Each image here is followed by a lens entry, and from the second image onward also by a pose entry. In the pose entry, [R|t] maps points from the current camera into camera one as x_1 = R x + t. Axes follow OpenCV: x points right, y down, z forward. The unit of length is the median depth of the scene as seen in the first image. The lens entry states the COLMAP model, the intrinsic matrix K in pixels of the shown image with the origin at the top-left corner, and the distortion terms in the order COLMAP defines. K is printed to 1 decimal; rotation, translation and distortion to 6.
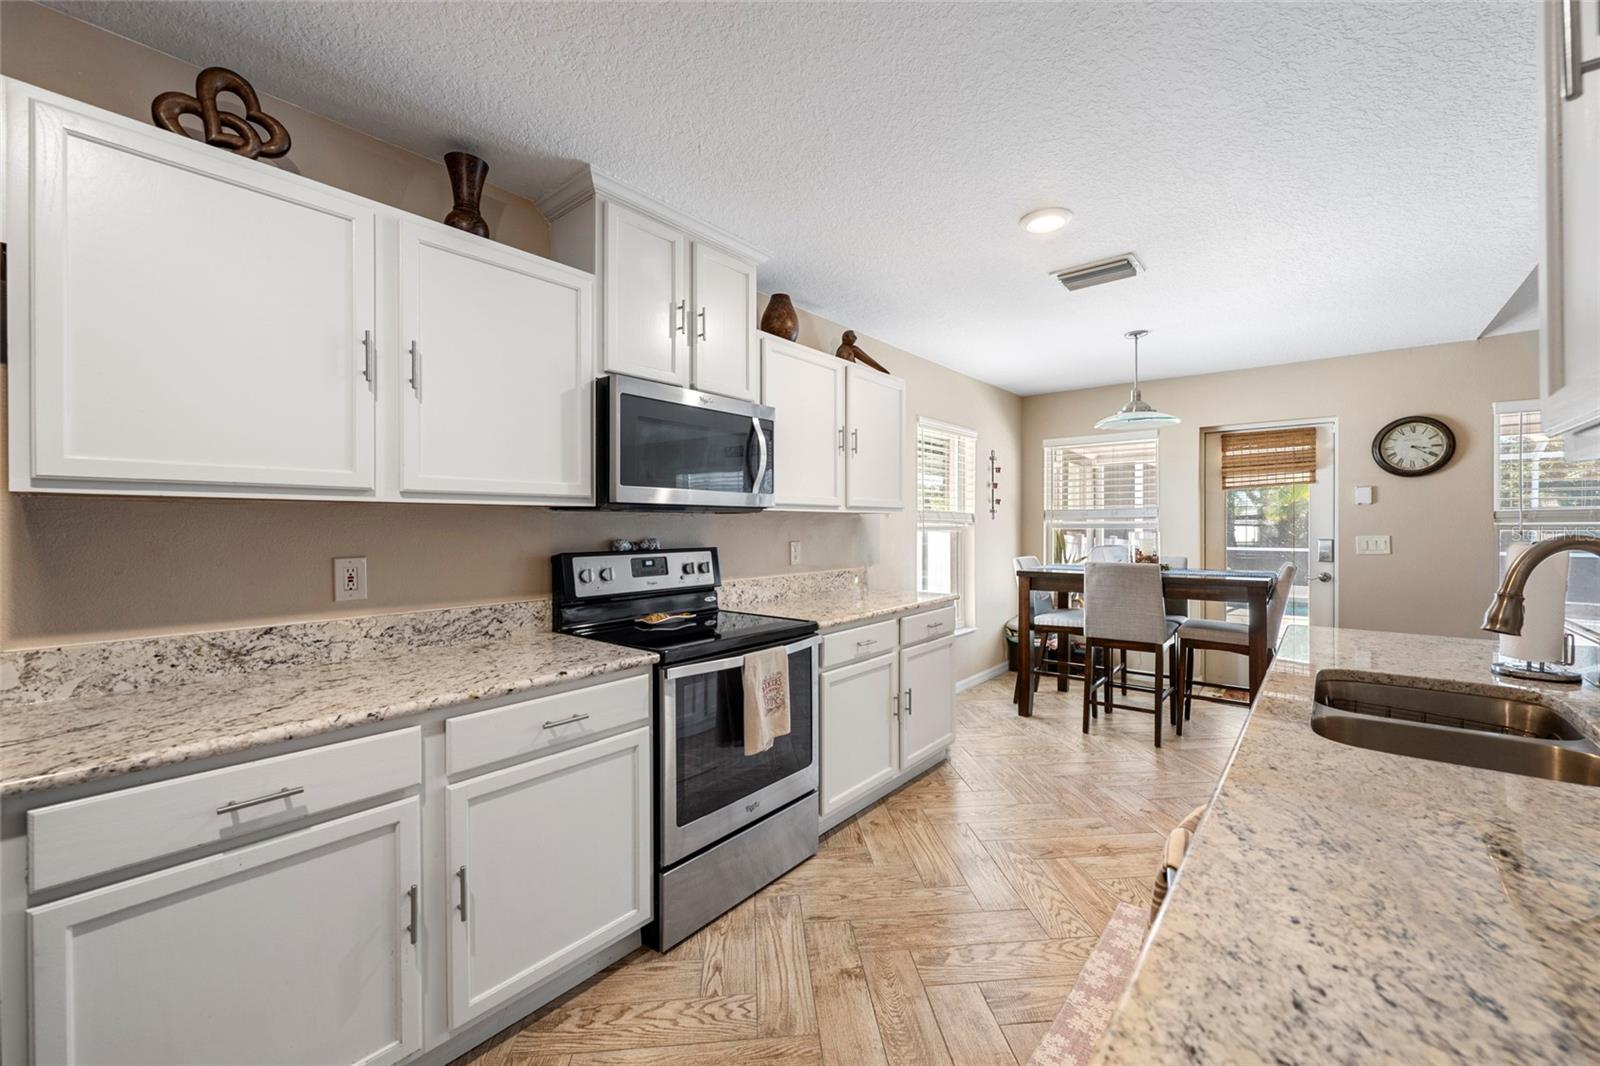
lens RADIAL K [[634.6, 0, 802.9], [0, 634.6, 526.4], [0, 0, 1]] dist [-0.002345, -0.000111]
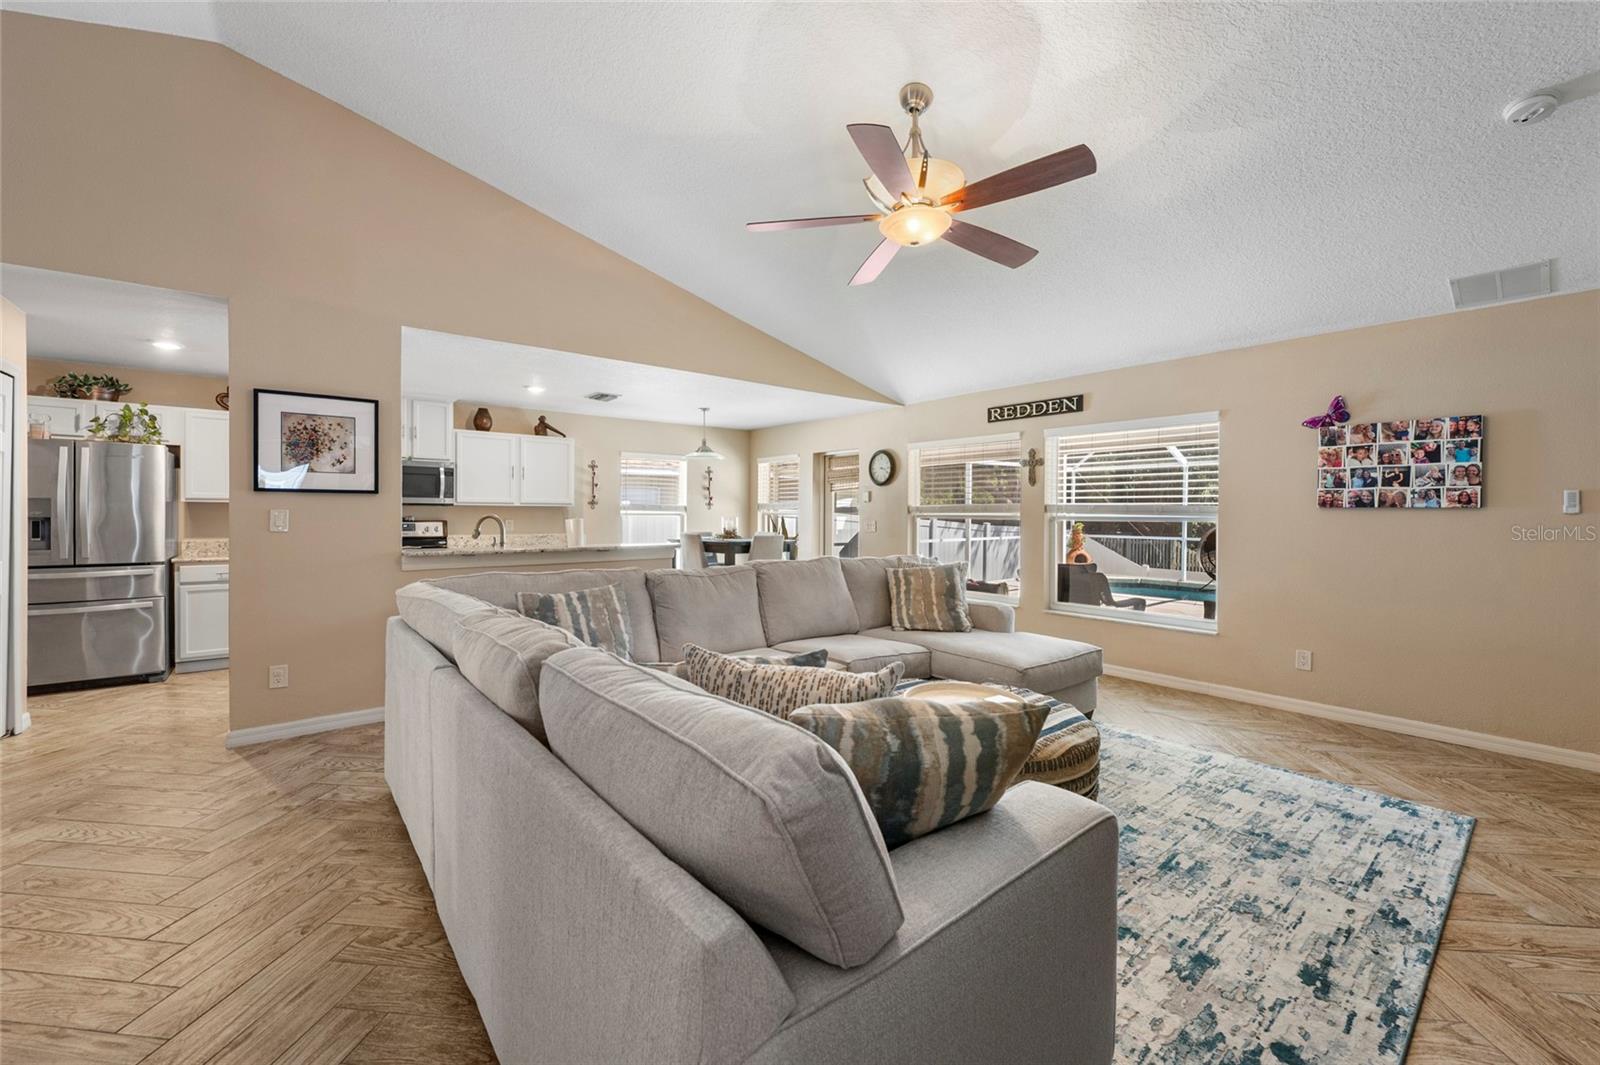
lens RADIAL K [[634.6, 0, 802.9], [0, 634.6, 525.9], [0, 0, 1]] dist [-0.002345, -0.000111]
pose [[0.981628, 0.011589, -0.190451, 1.957197], [-0.008445, 0.999814, 0.017313, 0.000985], [0.190616, -0.015387, 0.981544, -1.269813]]
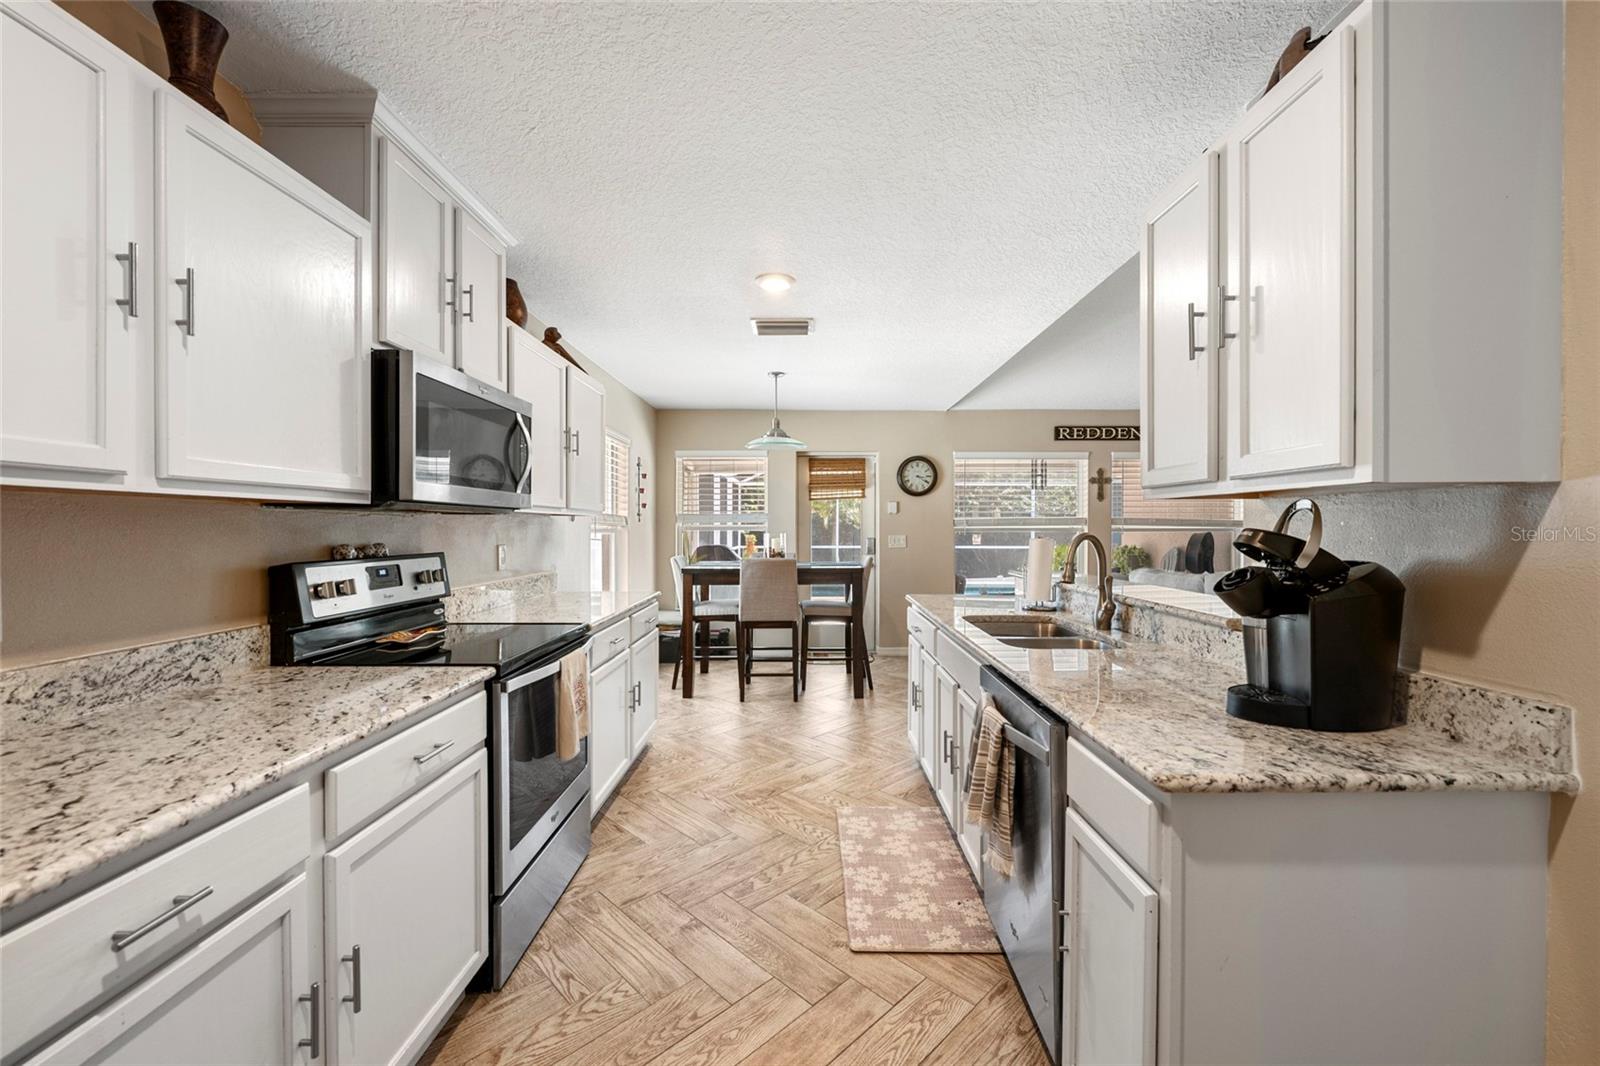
lens RADIAL K [[634.6, 0, 802.9], [0, 634.6, 526.4], [0, 0, 1]] dist [-0.002345, -0.000111]
pose [[0.772259, 0.002097, 0.635304, -0.383879], [0.000620, 0.999992, -0.004054, 0.001074], [-0.635307, 0.003525, 0.772251, 0.003020]]
